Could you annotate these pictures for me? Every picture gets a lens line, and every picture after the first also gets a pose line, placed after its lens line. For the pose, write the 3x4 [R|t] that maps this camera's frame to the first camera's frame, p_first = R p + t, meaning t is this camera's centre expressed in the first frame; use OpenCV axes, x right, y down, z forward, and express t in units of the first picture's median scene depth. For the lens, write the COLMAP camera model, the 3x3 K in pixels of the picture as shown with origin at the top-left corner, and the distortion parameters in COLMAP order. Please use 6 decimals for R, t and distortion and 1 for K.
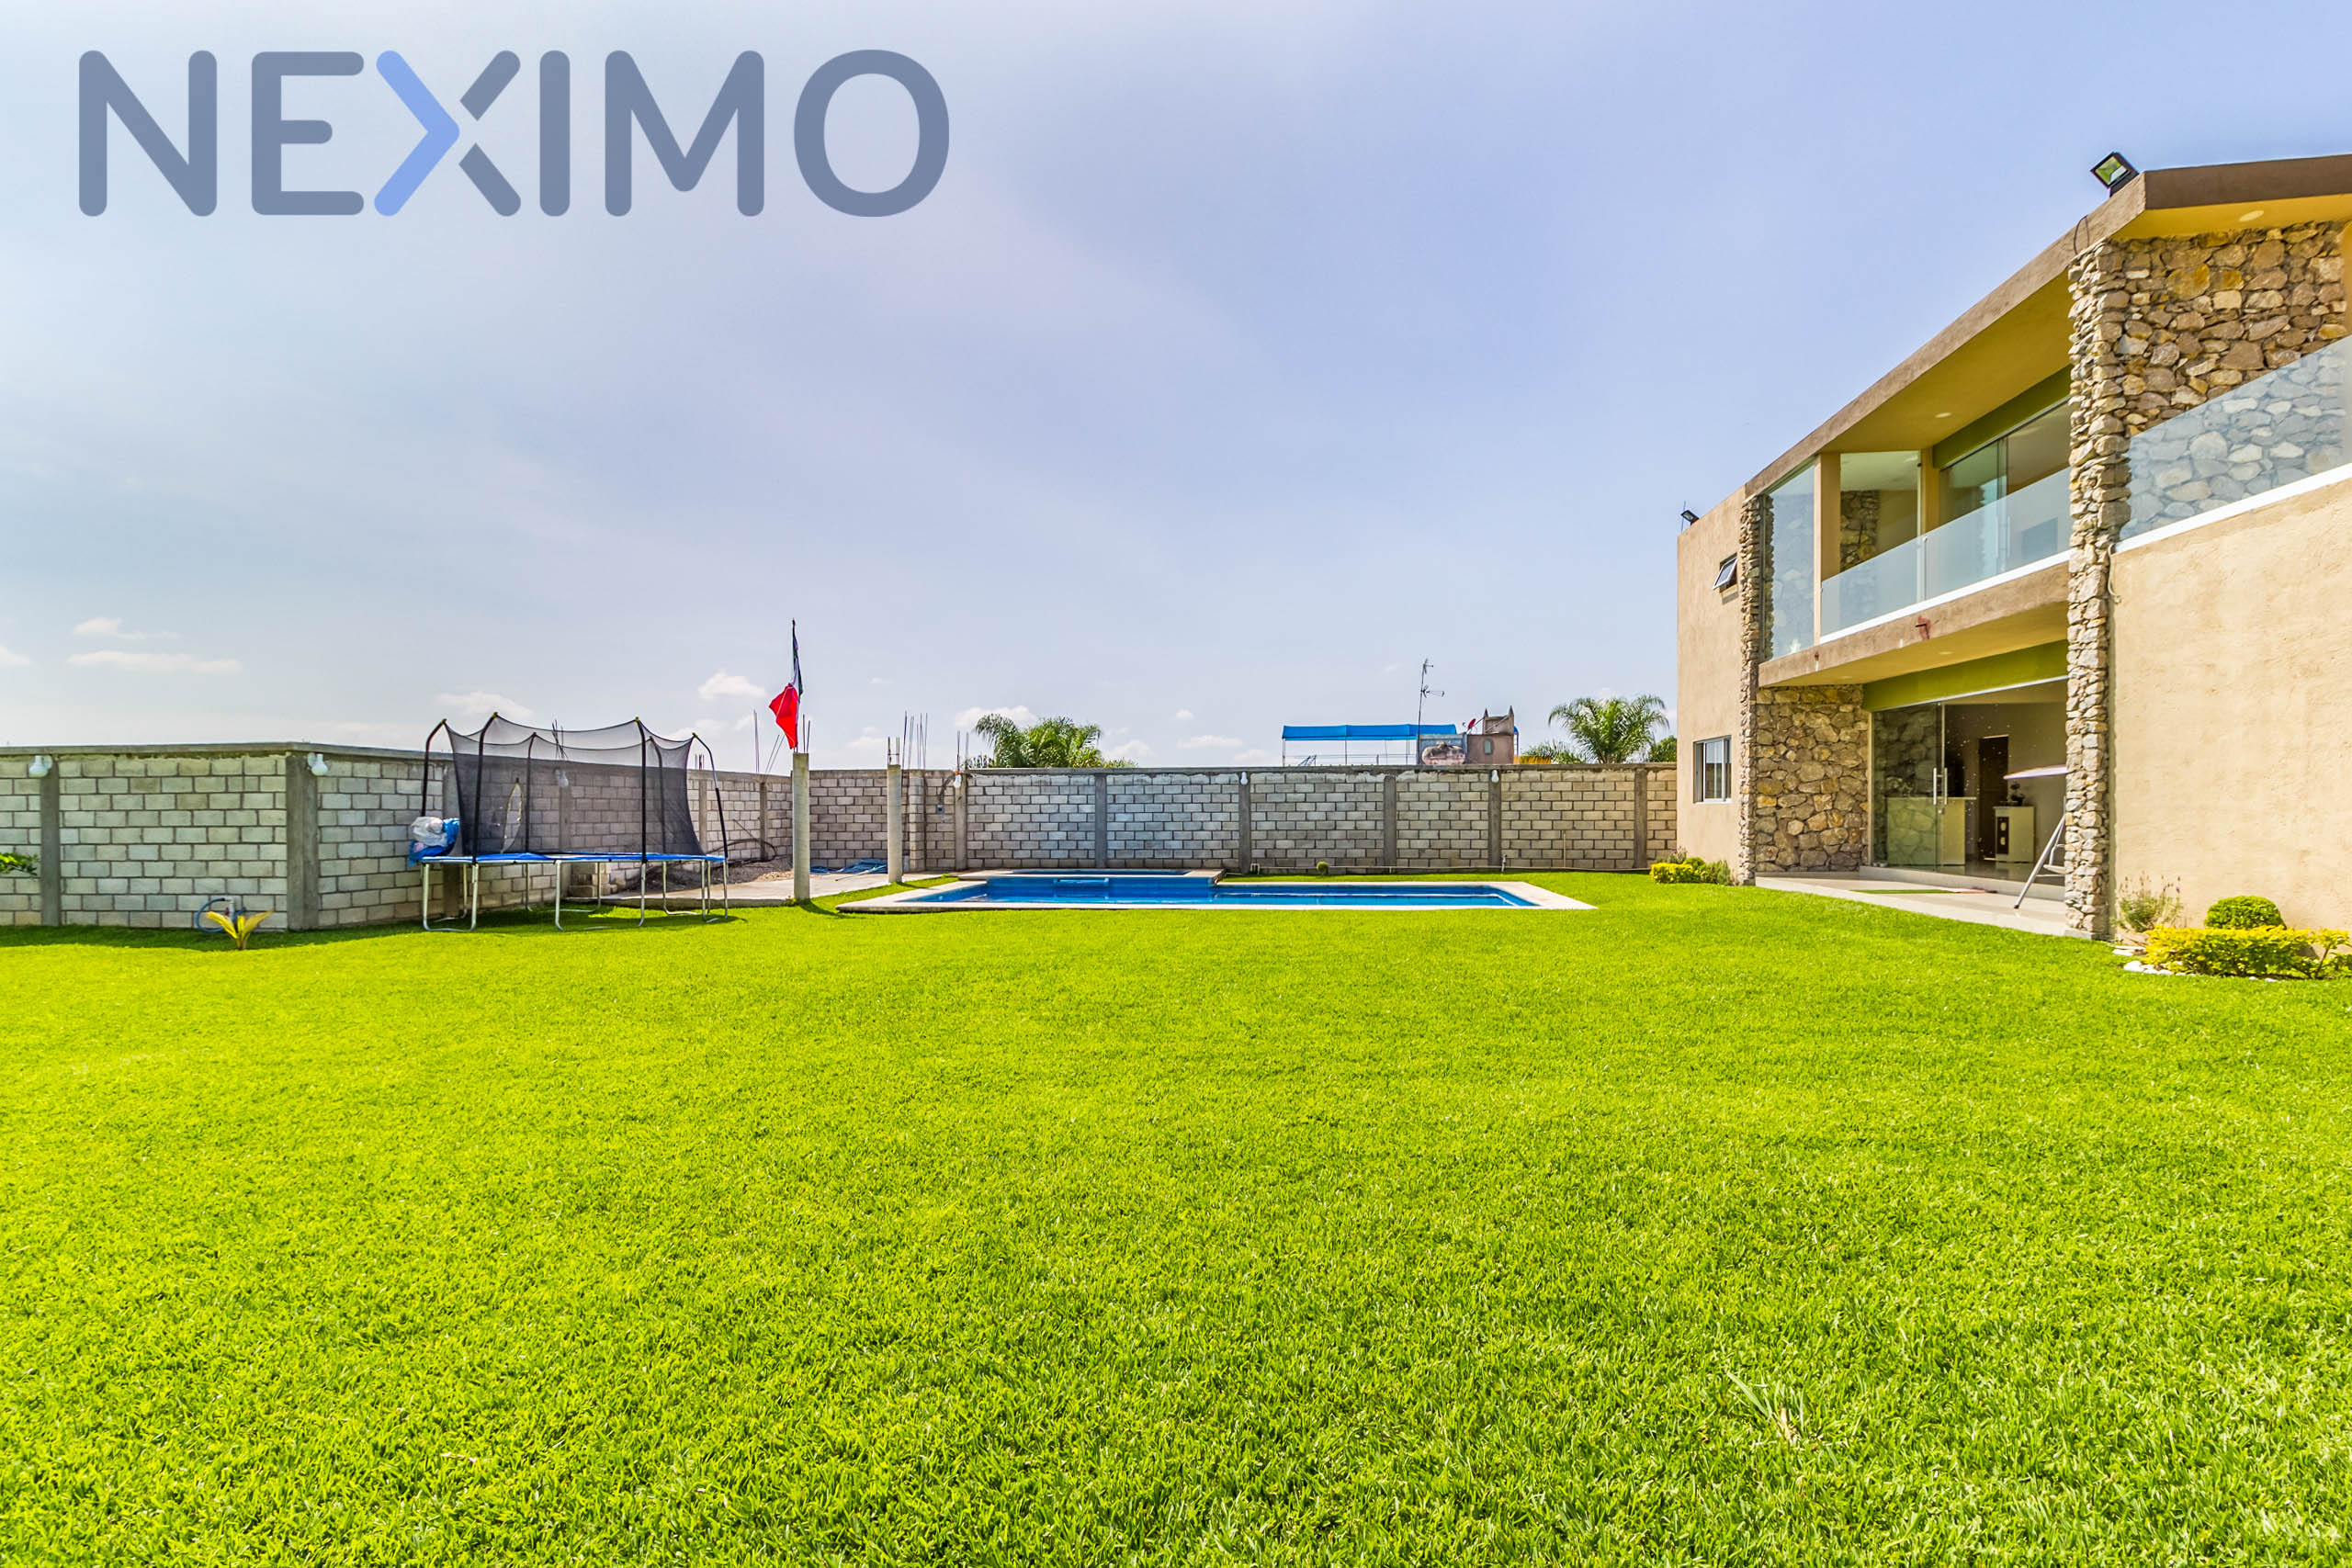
lens RADIAL K [[1109.6, 0, 1187.5], [0, 1109.6, 801.7], [0, 0, 1]] dist [0.010320, 0.000504]
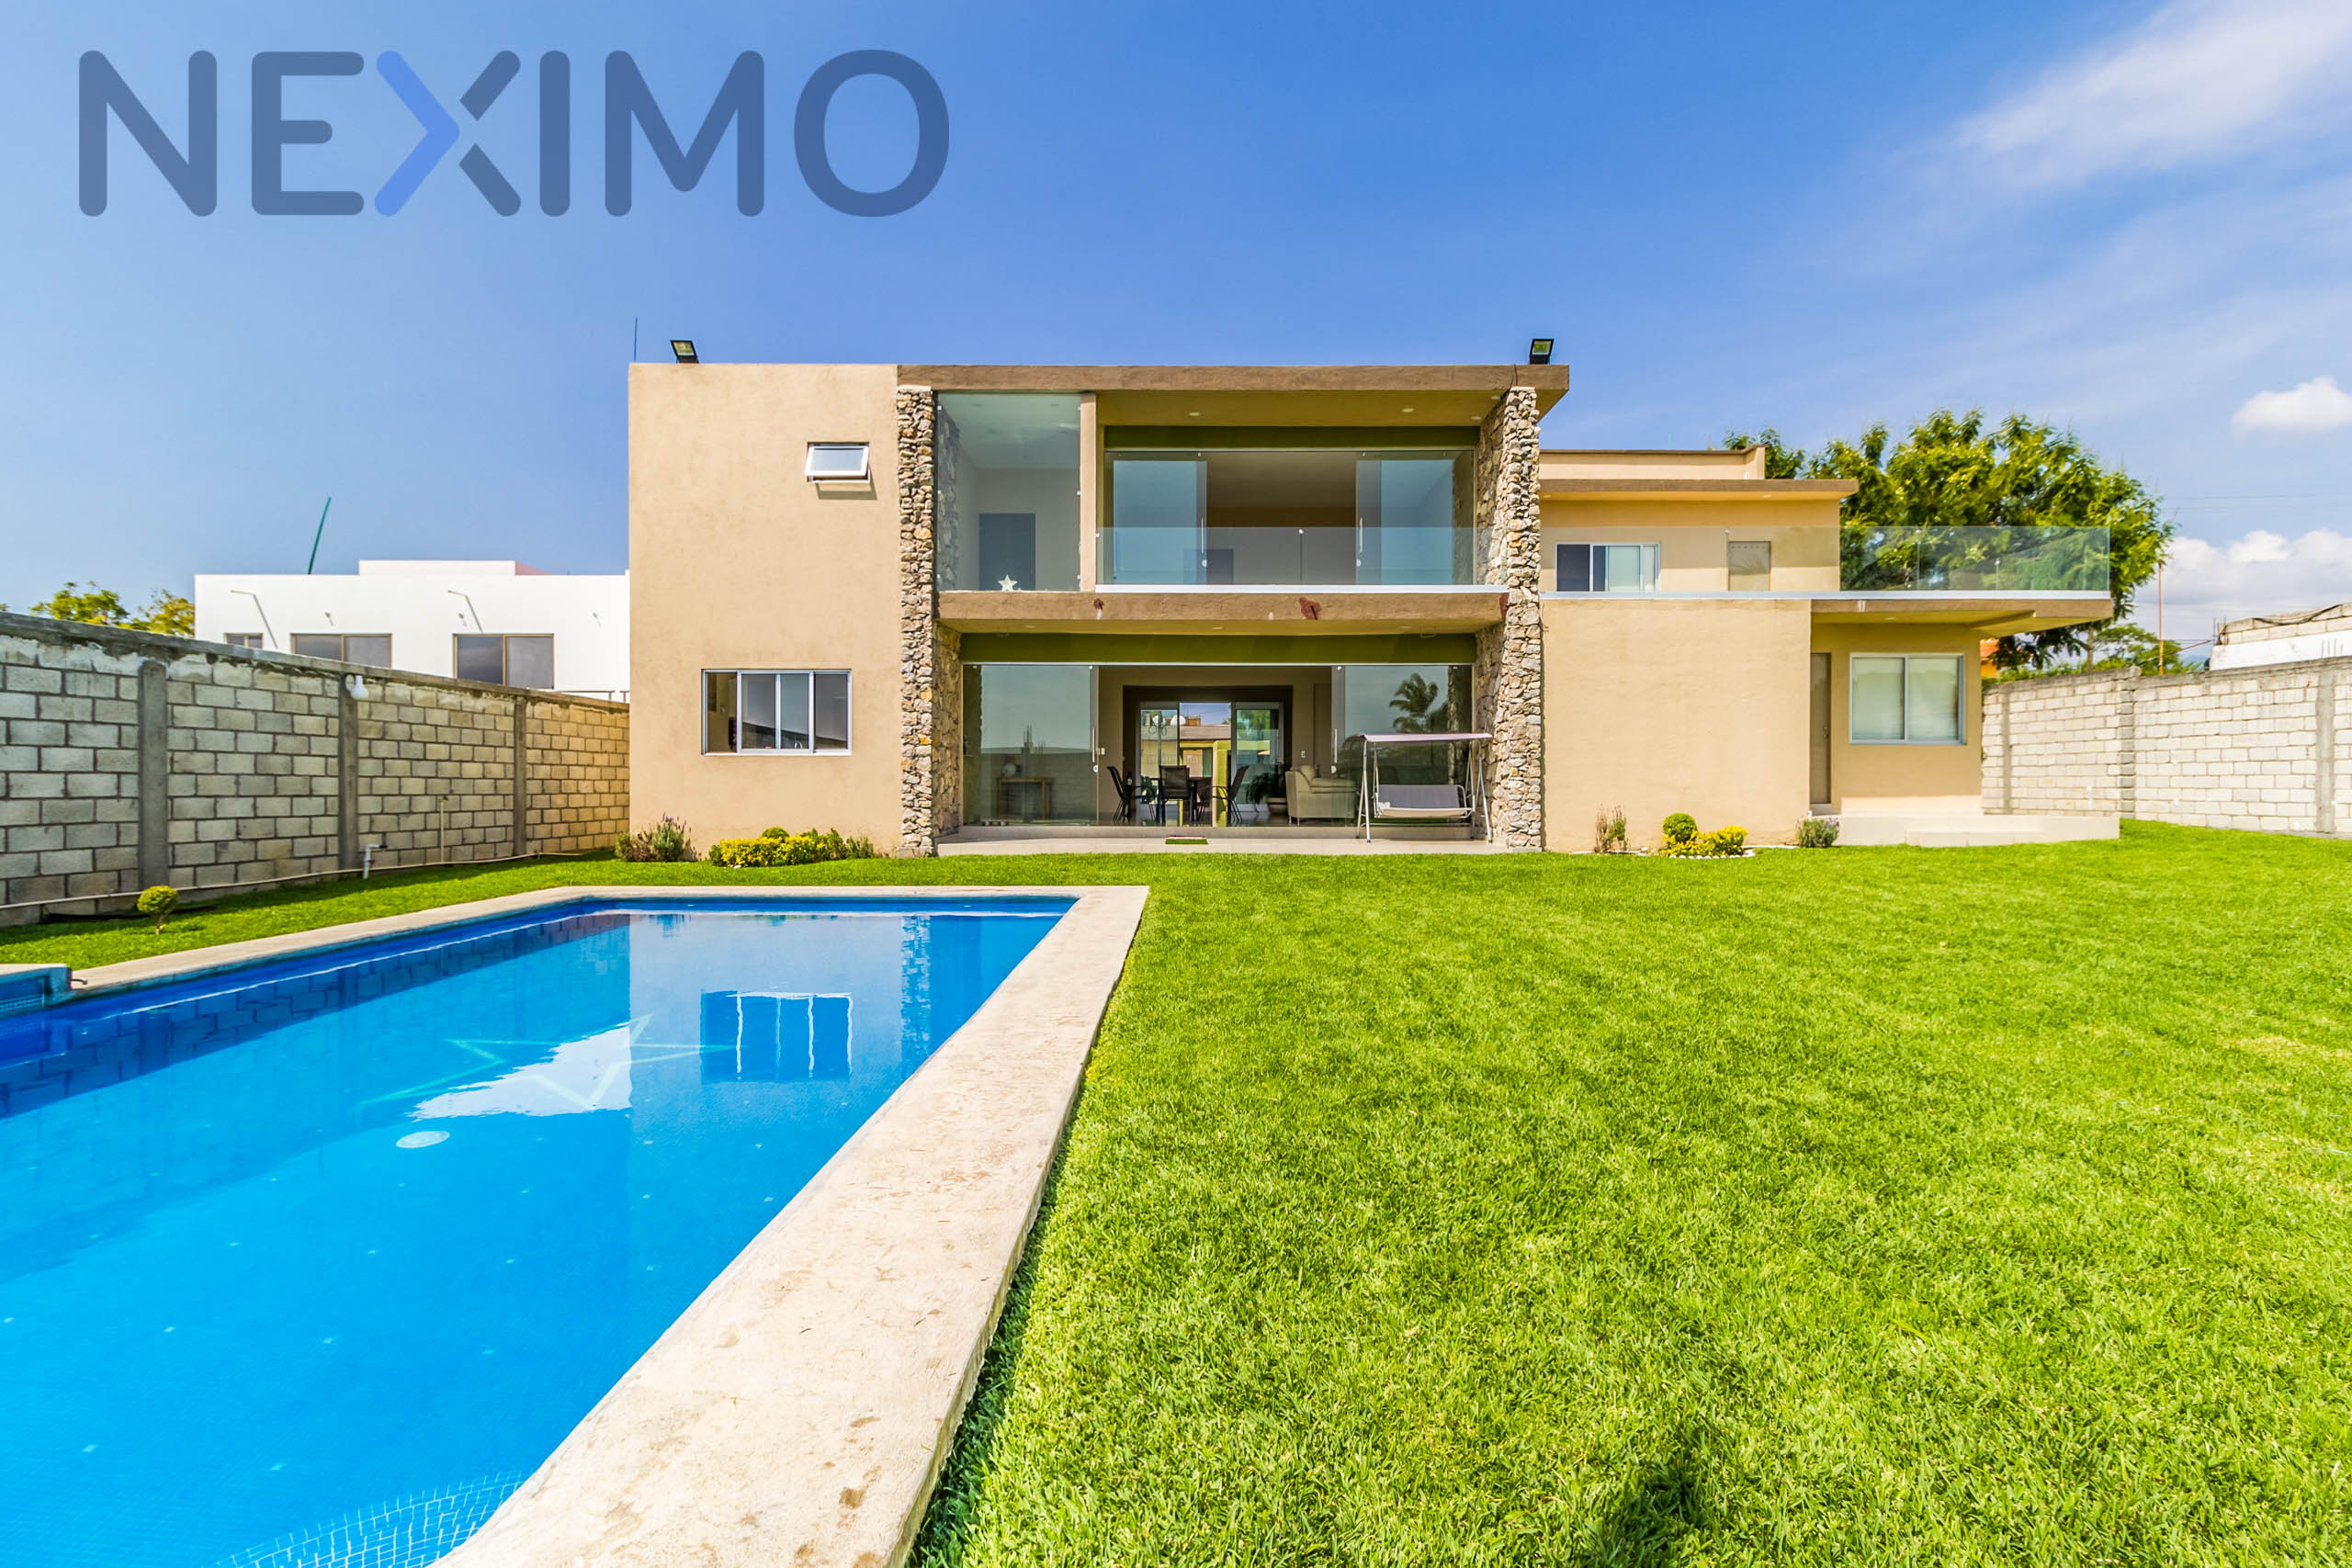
lens RADIAL K [[1109.6, 0, 1182.2], [0, 1109.6, 785.3], [0, 0, 1]] dist [0.010320, 0.000504]
pose [[-0.112251, 0.003600, 0.993673, -0.258340], [-0.011051, 0.999927, -0.004871, 0.018979], [-0.993618, -0.011528, -0.112203, 0.682792]]
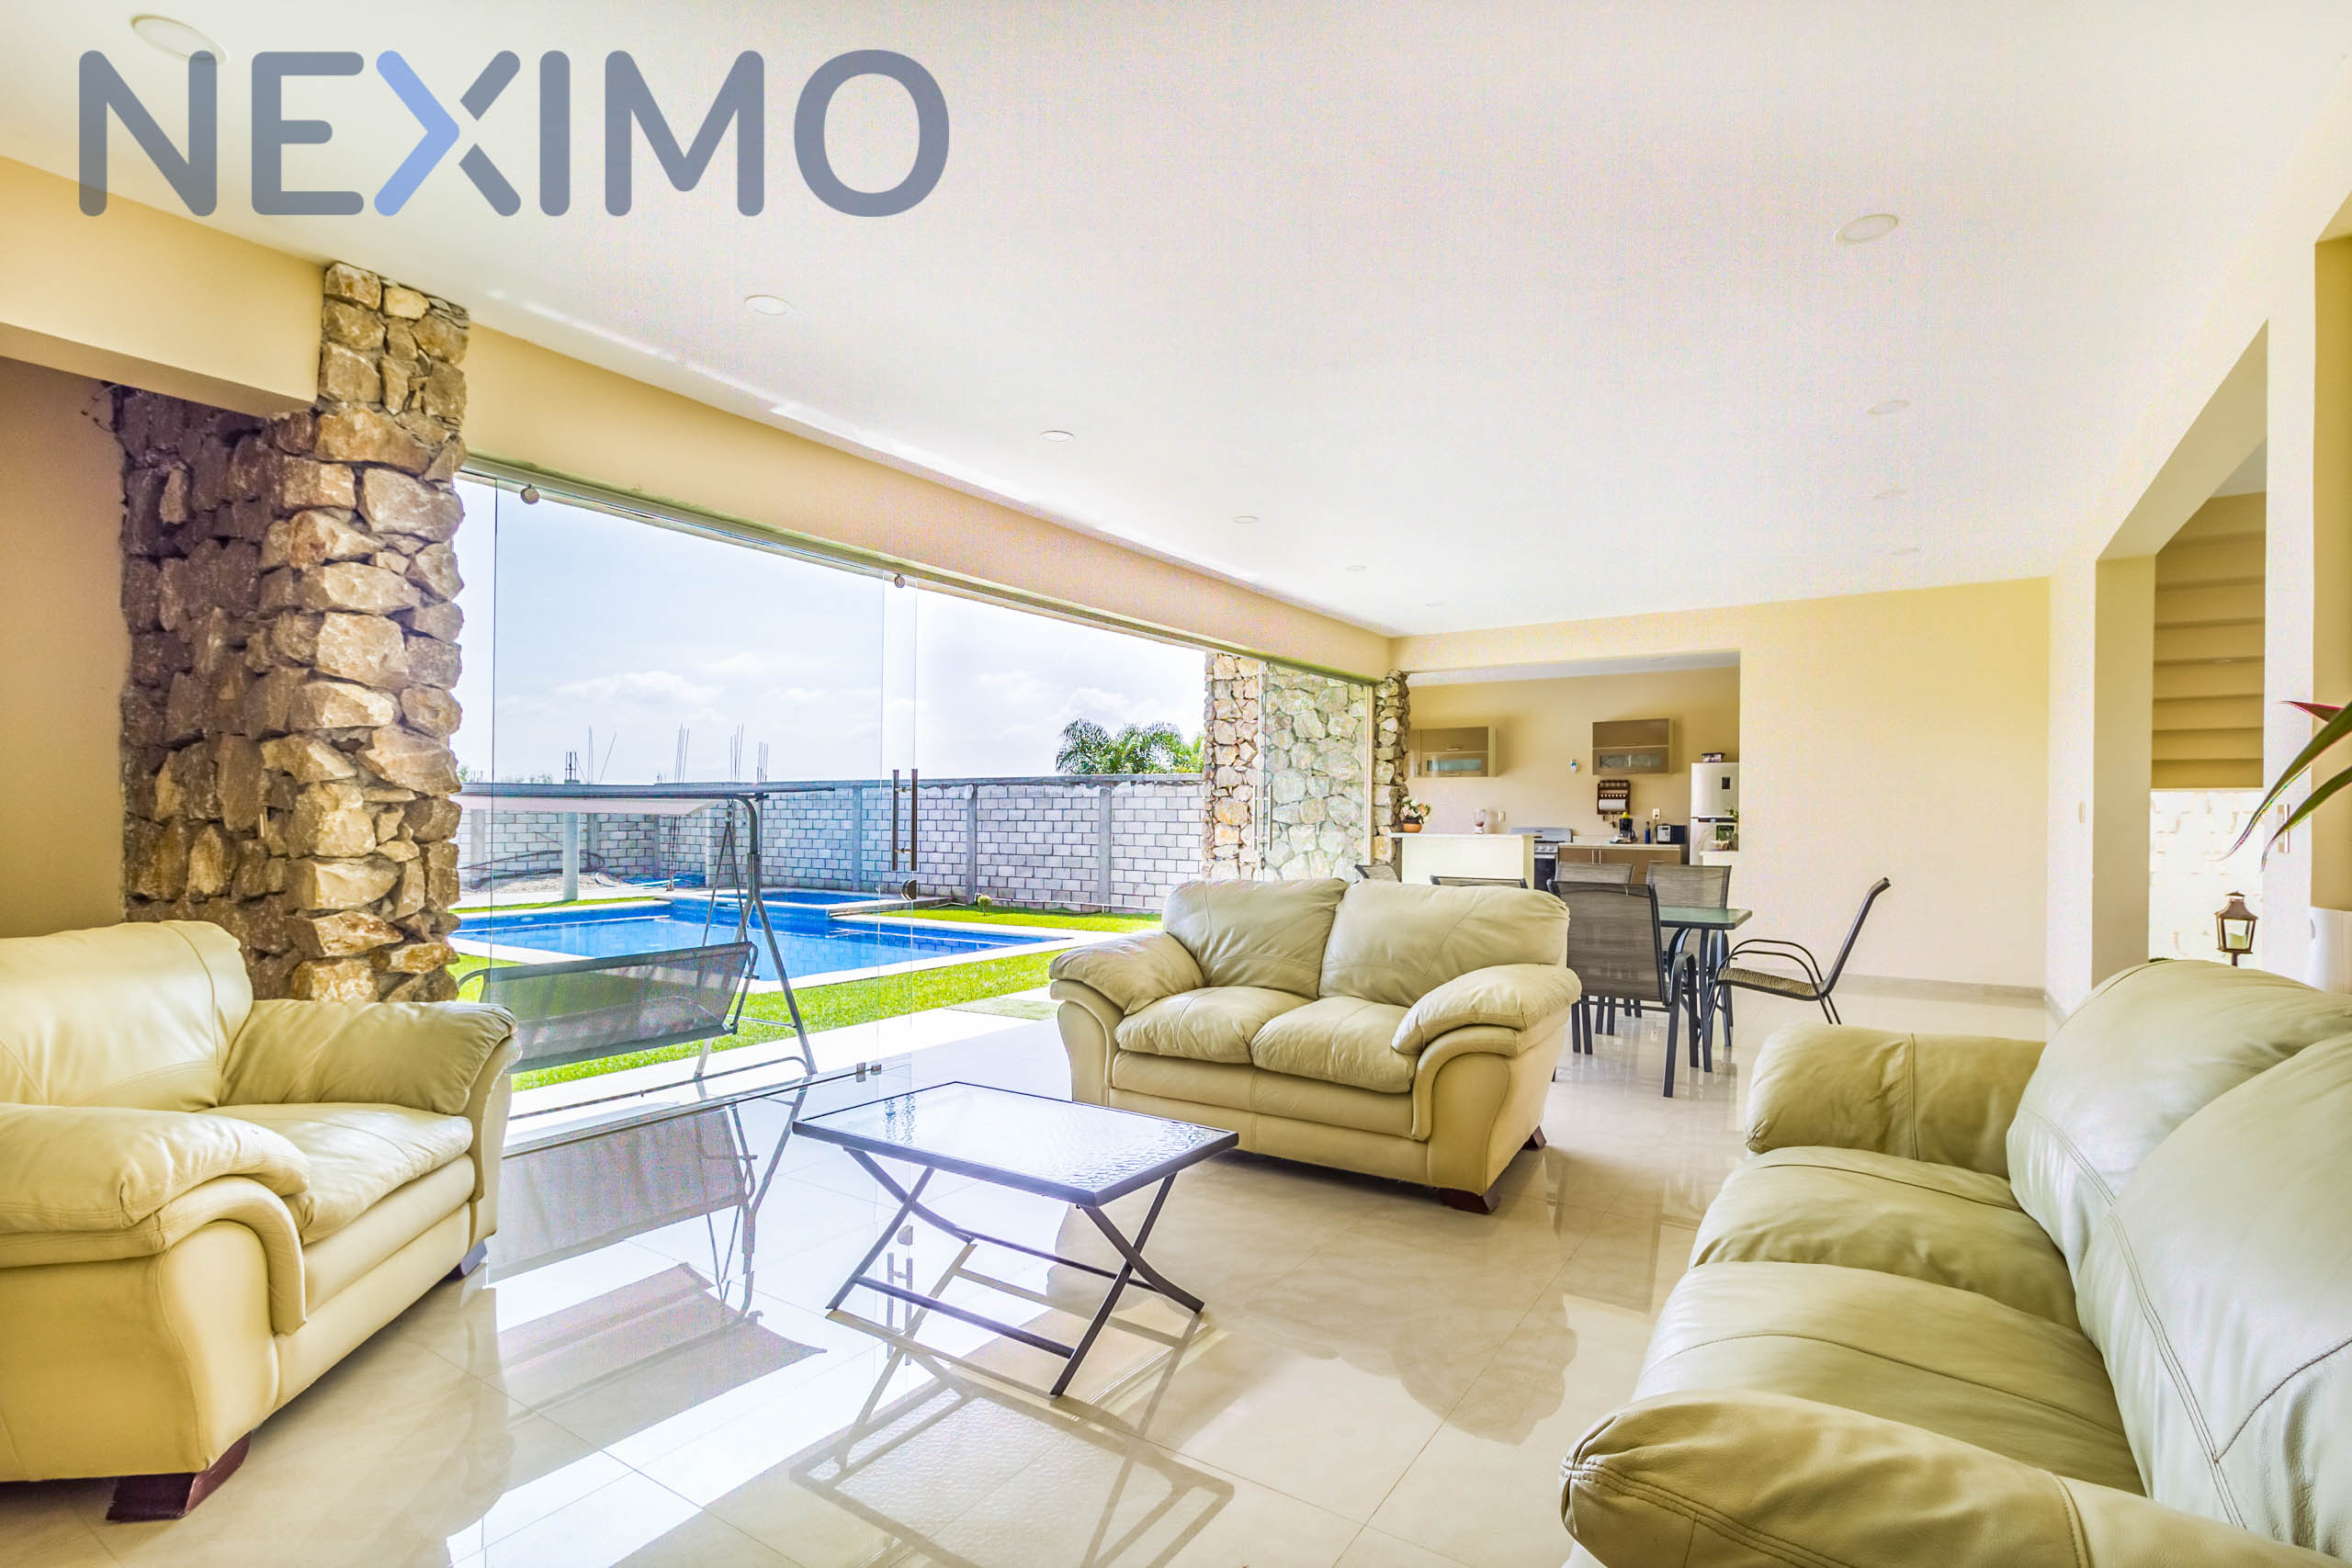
lens RADIAL K [[1109.6, 0, 1176.2], [0, 1109.6, 802.1], [0, 0, 1]] dist [0.010320, 0.000504]
pose [[0.882978, 0.003303, -0.469402, 0.598172], [-0.003405, 0.999994, 0.000631, -0.014504], [0.469401, 0.001041, 0.882984, 0.332466]]
